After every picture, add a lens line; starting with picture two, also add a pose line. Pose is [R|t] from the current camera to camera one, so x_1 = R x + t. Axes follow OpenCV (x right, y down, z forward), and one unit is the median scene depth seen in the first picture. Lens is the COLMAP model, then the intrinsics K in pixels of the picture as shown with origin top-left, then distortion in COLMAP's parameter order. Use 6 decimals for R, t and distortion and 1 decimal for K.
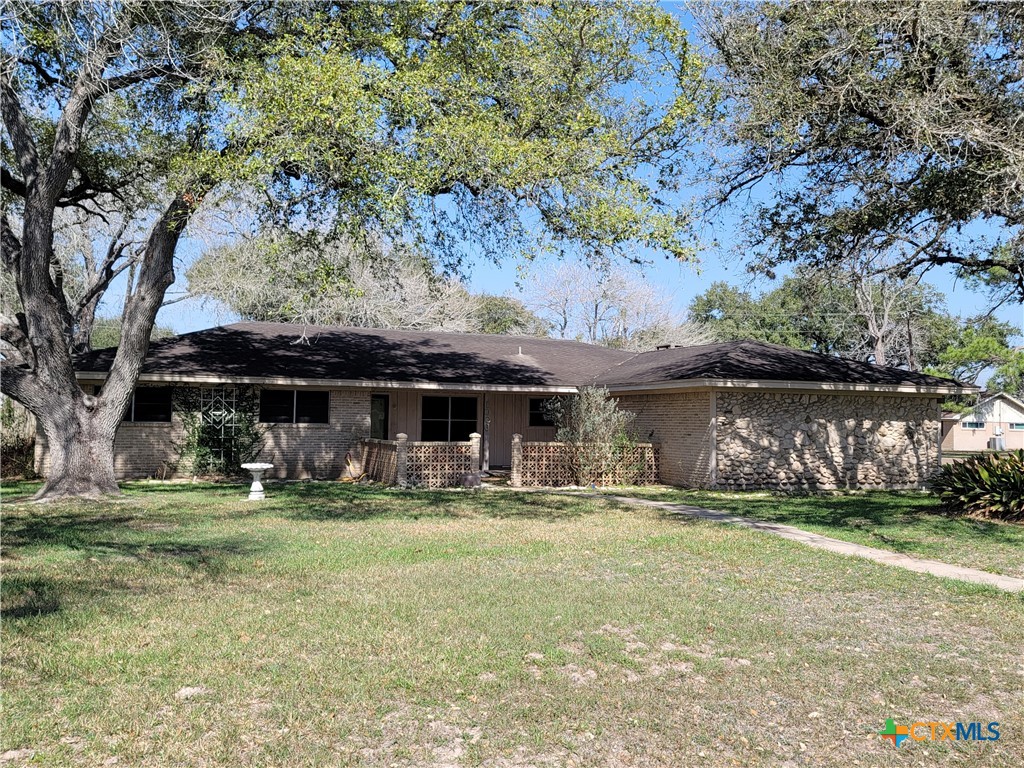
lens RADIAL K [[910.9, 0, 511.1], [0, 910.9, 383.8], [0, 0, 1]] dist [0.066328, 0.002103]
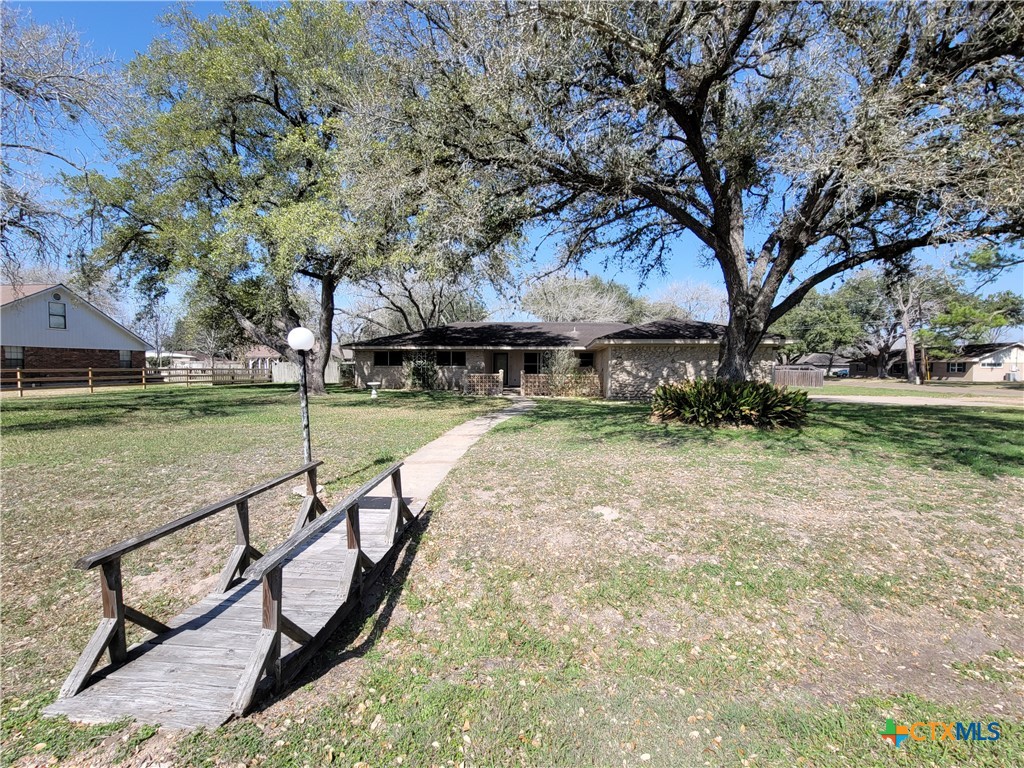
lens RADIAL K [[415.3, 0, 511.2], [0, 415.3, 383.1], [0, 0, 1]] dist [0.000326, 0.000487]
pose [[0.898394, 0.009617, -0.439085, 0.384626], [0.025638, 0.996907, 0.074291, 0.013751], [0.438441, -0.078000, 0.895369, 0.143508]]
